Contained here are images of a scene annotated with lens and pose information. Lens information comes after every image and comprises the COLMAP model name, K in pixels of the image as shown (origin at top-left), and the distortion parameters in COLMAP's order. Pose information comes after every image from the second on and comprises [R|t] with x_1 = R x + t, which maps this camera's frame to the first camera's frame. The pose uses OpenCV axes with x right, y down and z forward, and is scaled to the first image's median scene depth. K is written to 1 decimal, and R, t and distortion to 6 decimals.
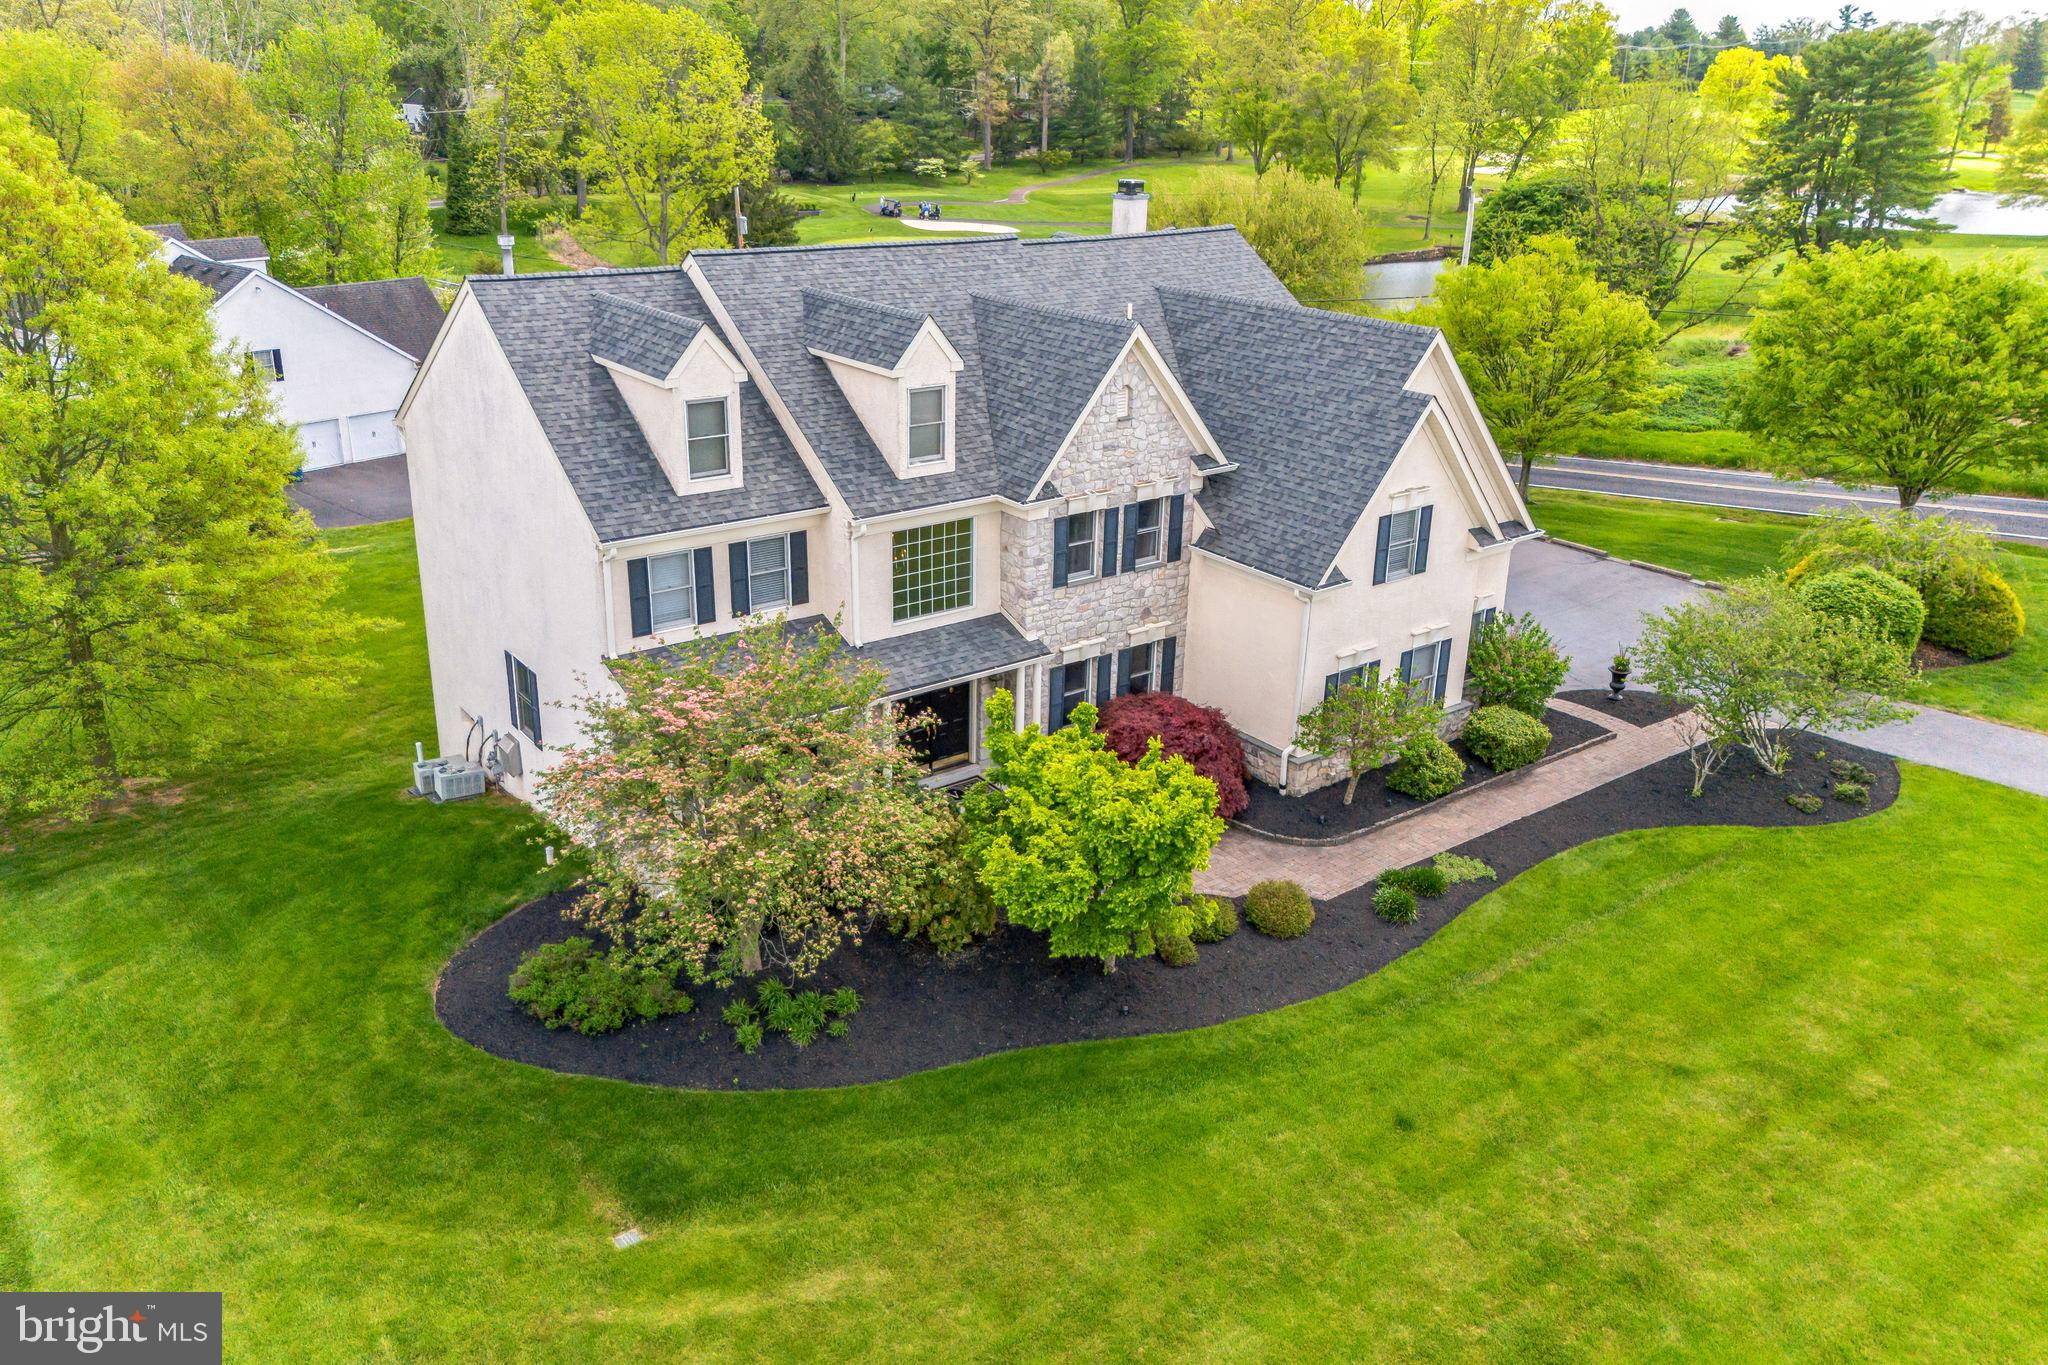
lens RADIAL K [[1447.2, 0, 971.5], [0, 1447.2, 726.0], [0, 0, 1]] dist [0.102513, -0.000046]
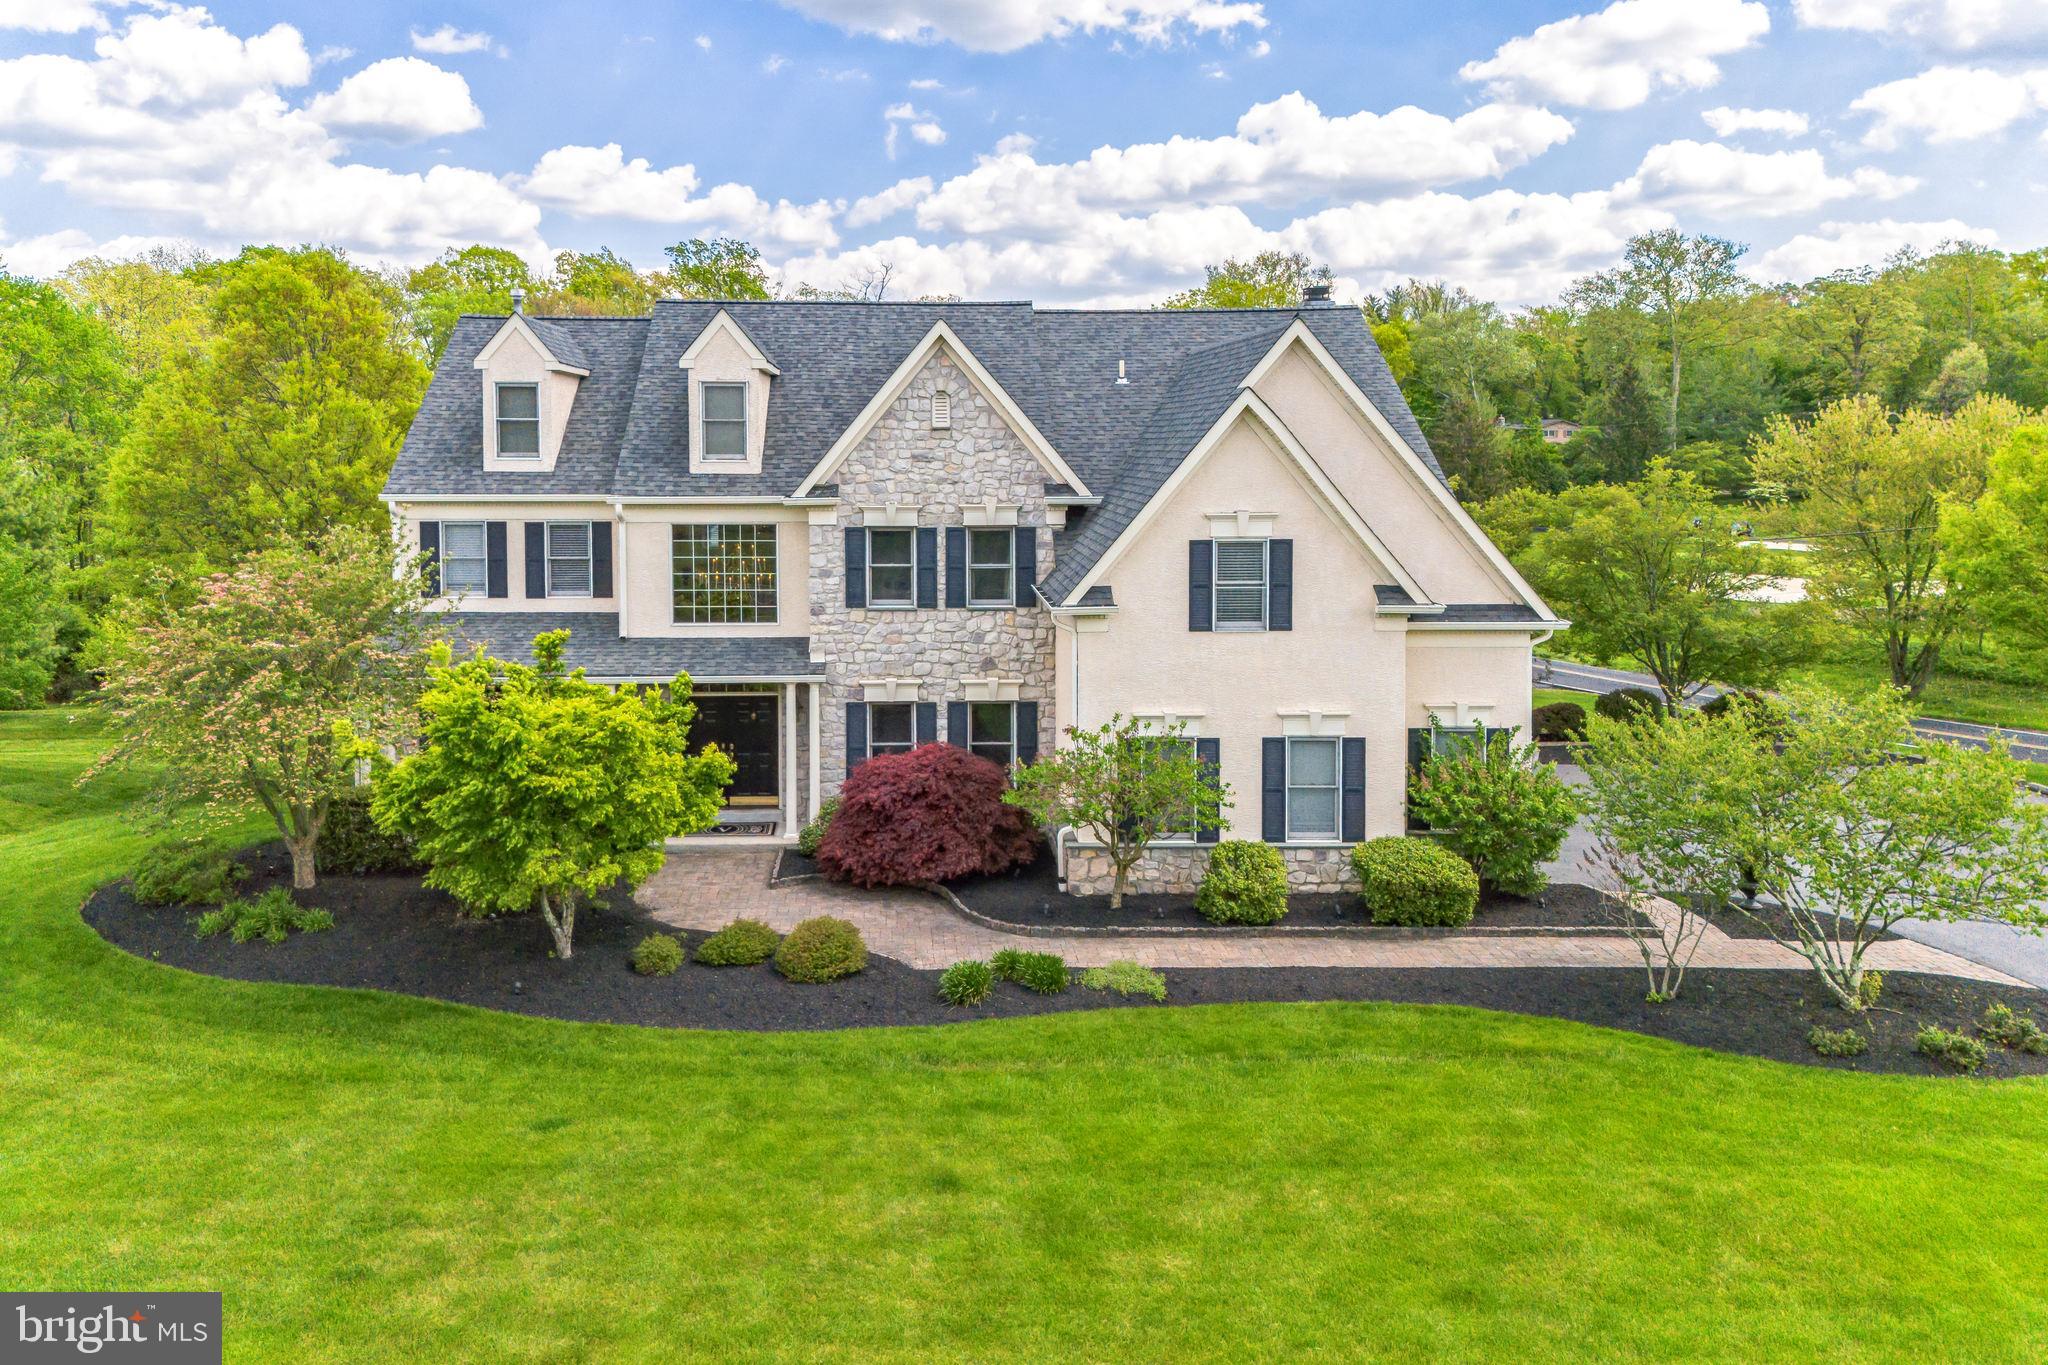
lens RADIAL K [[1529.8, 0, 1021.0], [0, 1529.8, 684.1], [0, 0, 1]] dist [0.036710, -0.002053]
pose [[0.822688, 0.063649, -0.564918, 0.678101], [-0.218593, 0.952733, -0.210993, 0.124442], [0.524787, 0.297068, 0.797715, 0.319231]]
